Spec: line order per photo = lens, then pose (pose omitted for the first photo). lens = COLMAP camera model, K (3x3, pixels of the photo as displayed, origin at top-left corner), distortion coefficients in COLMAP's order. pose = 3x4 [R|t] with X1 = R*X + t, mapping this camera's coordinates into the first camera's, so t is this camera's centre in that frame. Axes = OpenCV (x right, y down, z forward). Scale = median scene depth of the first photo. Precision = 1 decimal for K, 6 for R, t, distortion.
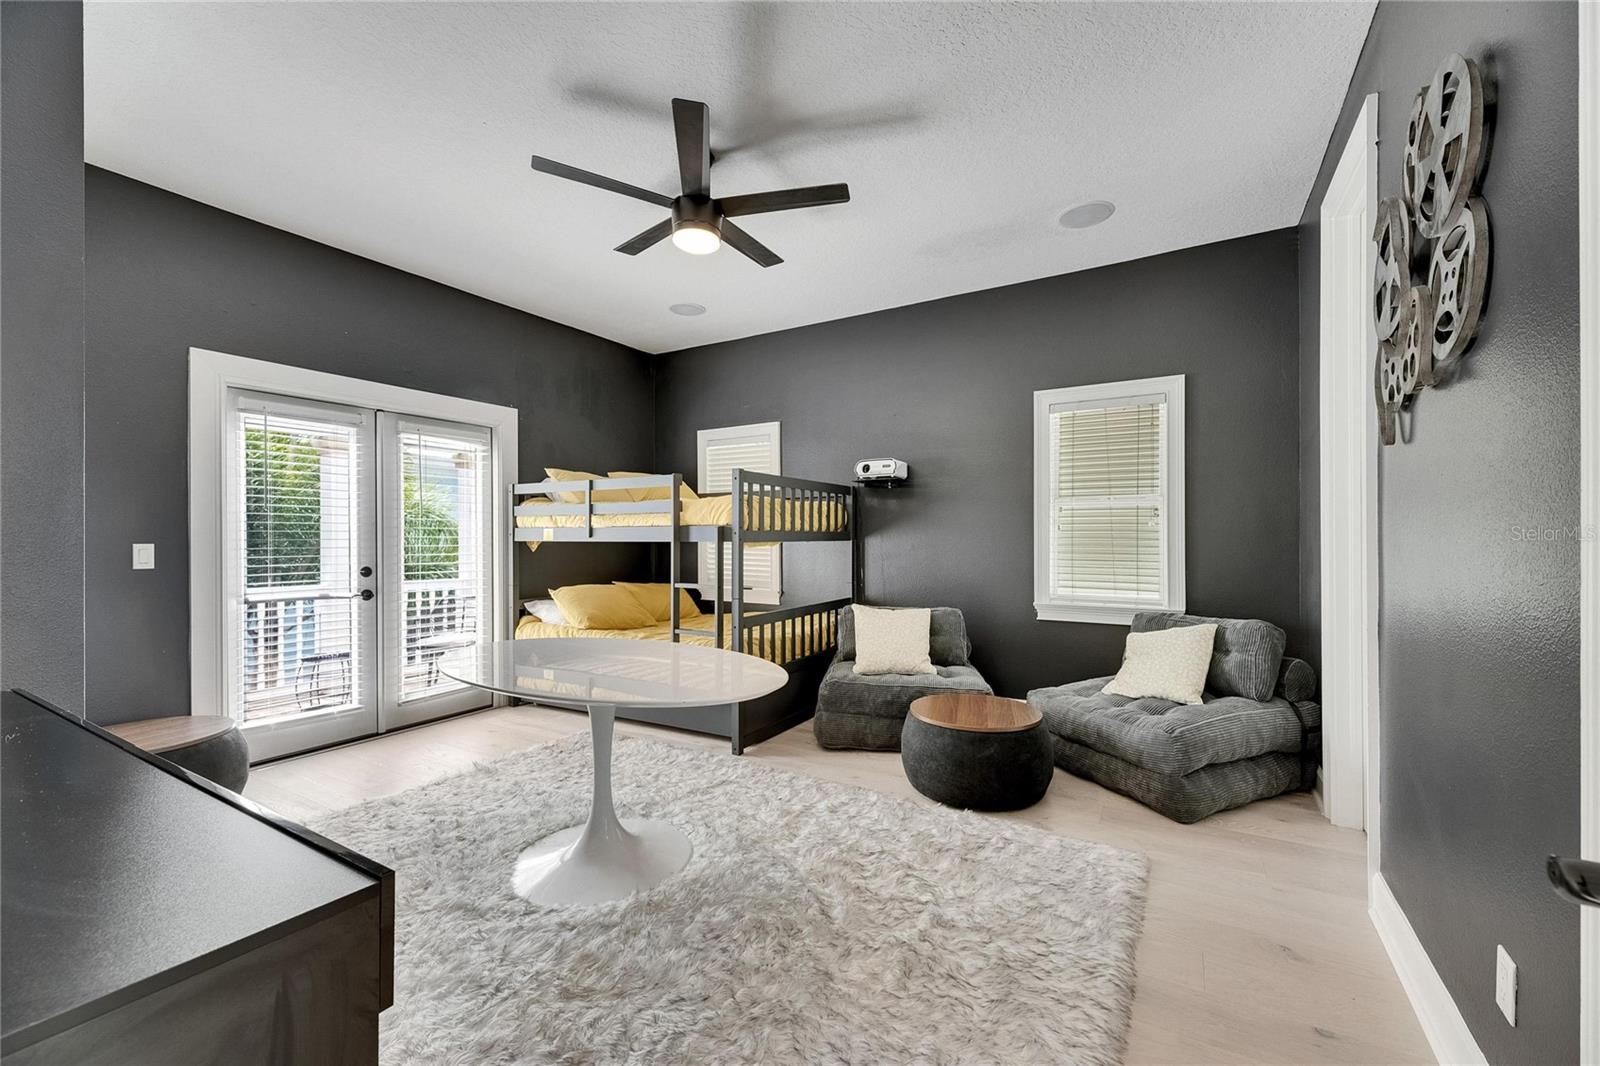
lens RADIAL K [[642.1, 0, 806.3], [0, 642.1, 539.0], [0, 0, 1]] dist [0.005829, -0.001368]
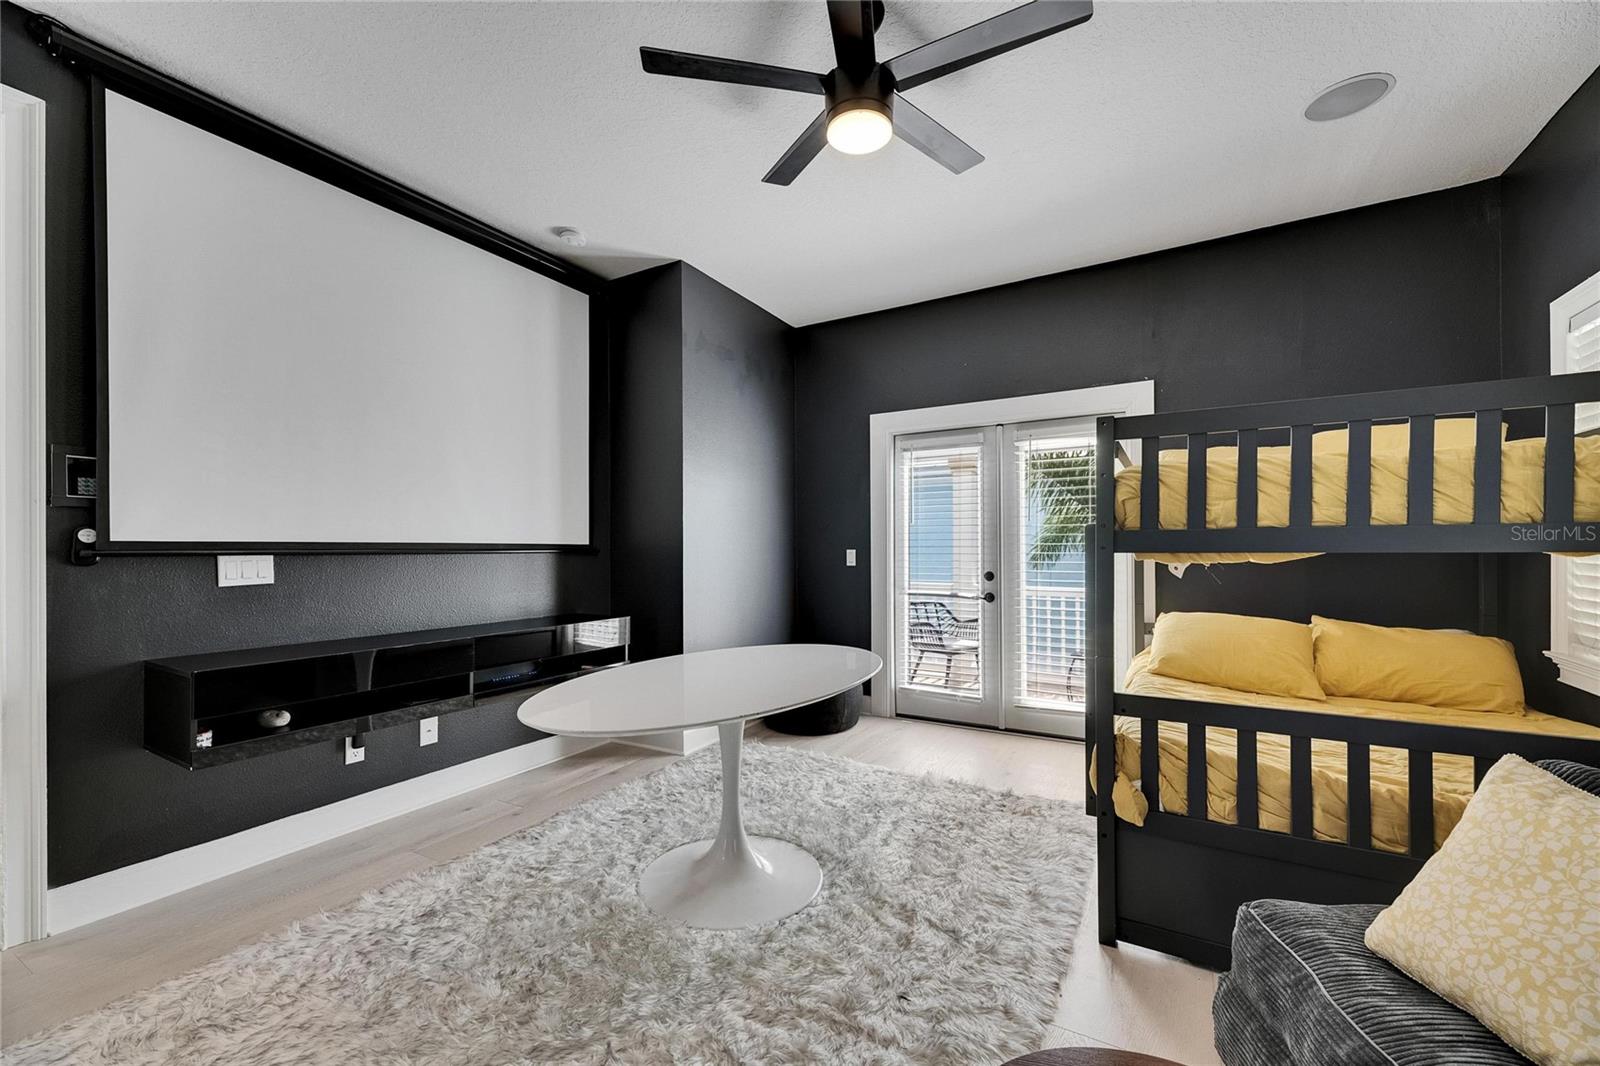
lens RADIAL K [[642.1, 0, 804.9], [0, 642.1, 544.5], [0, 0, 1]] dist [0.005829, -0.001368]
pose [[0.002222, -0.004722, -0.999986, 0.412731], [0.003822, 0.999982, -0.004713, 0.001817], [0.999990, -0.003811, 0.002240, 0.702740]]
